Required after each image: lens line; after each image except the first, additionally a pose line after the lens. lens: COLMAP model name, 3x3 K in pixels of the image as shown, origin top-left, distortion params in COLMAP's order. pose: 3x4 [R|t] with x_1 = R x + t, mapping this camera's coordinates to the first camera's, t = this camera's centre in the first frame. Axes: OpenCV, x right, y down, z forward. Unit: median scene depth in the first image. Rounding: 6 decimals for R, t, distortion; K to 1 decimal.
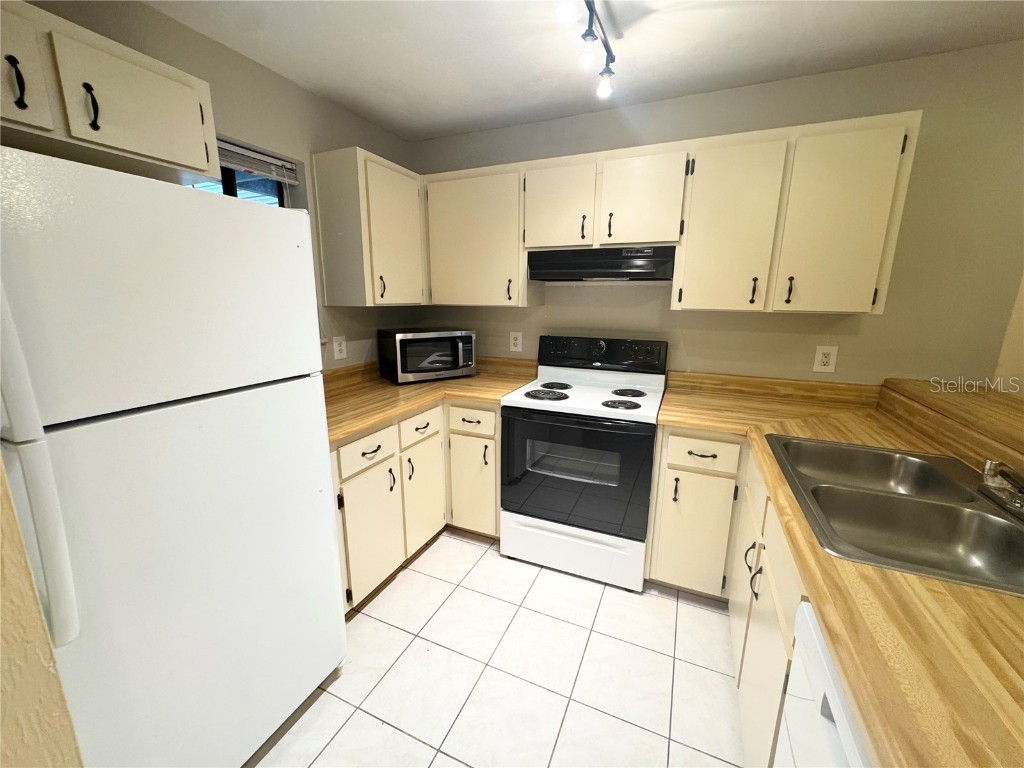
lens RADIAL K [[404.8, 0, 512.5], [0, 404.8, 381.9], [0, 0, 1]] dist [-0.007060, 0.000249]
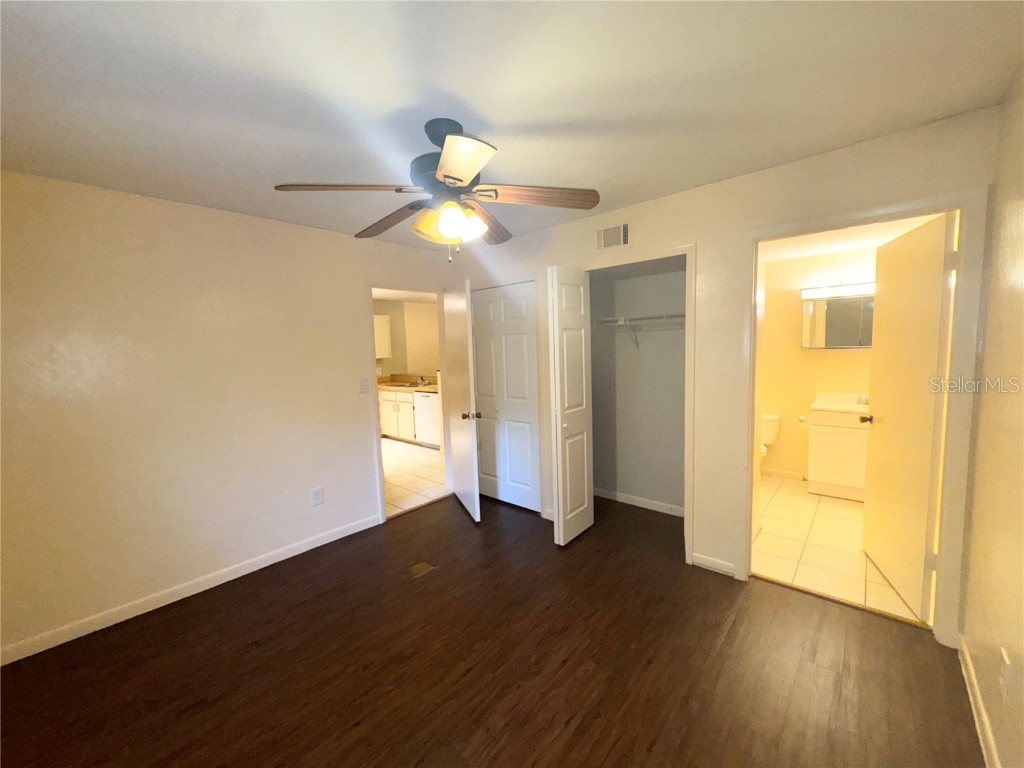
lens RADIAL K [[404.8, 0, 512.5], [0, 404.8, 381.9], [0, 0, 1]] dist [-0.007060, 0.000249]
pose [[0.303157, -0.102504, 0.947412, -2.469614], [0.229048, 0.972890, 0.031969, 0.211696], [-0.925004, 0.207311, 0.318417, -1.342209]]
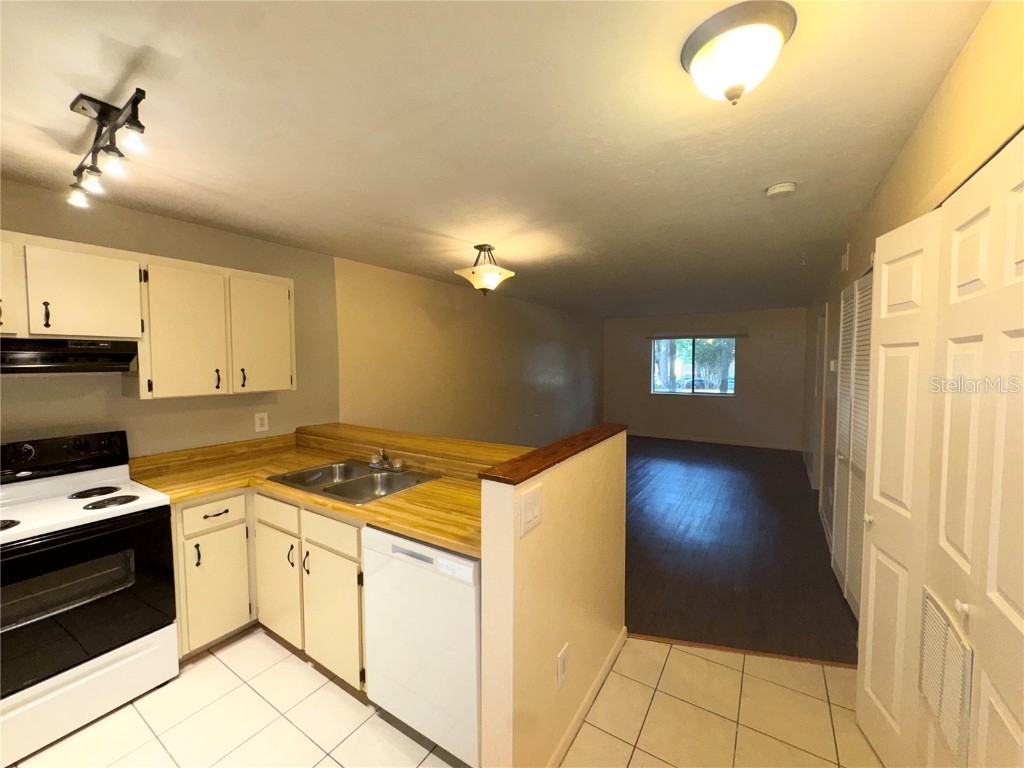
lens RADIAL K [[404.8, 0, 512.5], [0, 404.8, 381.9], [0, 0, 1]] dist [-0.007060, 0.000249]
pose [[0.154306, -0.059184, 0.986249, -0.510687], [0.210010, 0.977359, 0.025793, -0.047783], [-0.965446, 0.203142, 0.163242, -0.125250]]
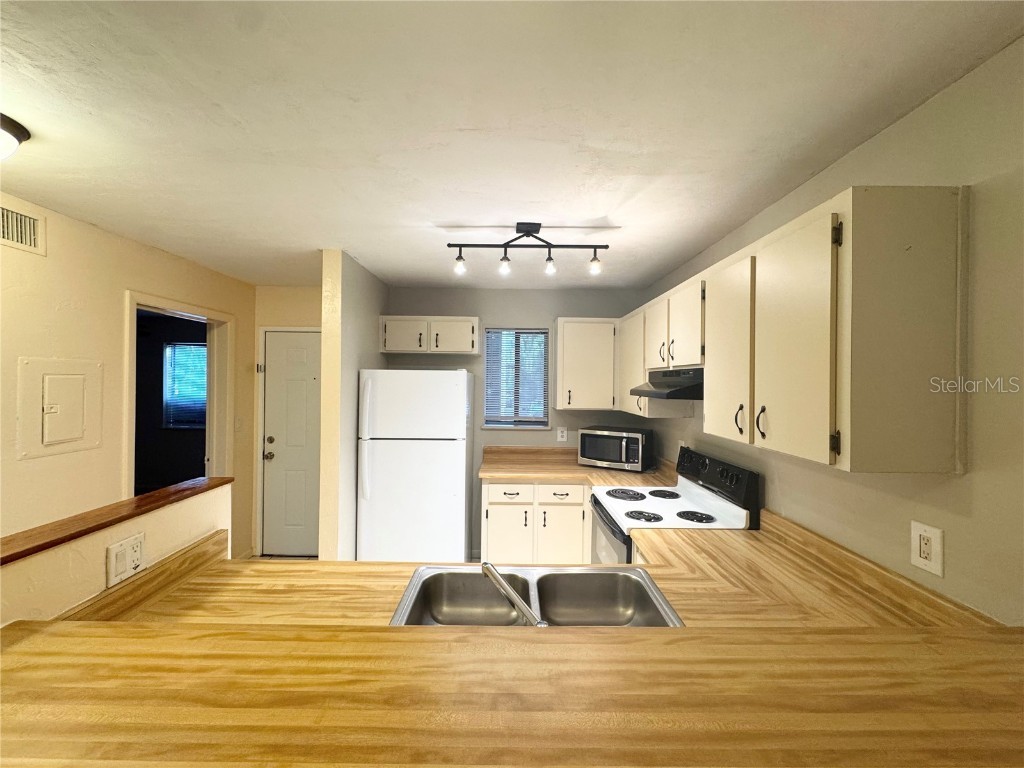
lens RADIAL K [[409.7, 0, 512.9], [0, 409.7, 378.8], [0, 0, 1]] dist [-0.002265, -0.000089]
pose [[0.405051, -0.008706, -0.914253, 1.122699], [-0.196214, 0.975828, -0.096223, -0.124861], [0.892991, 0.218365, 0.393552, 0.201705]]
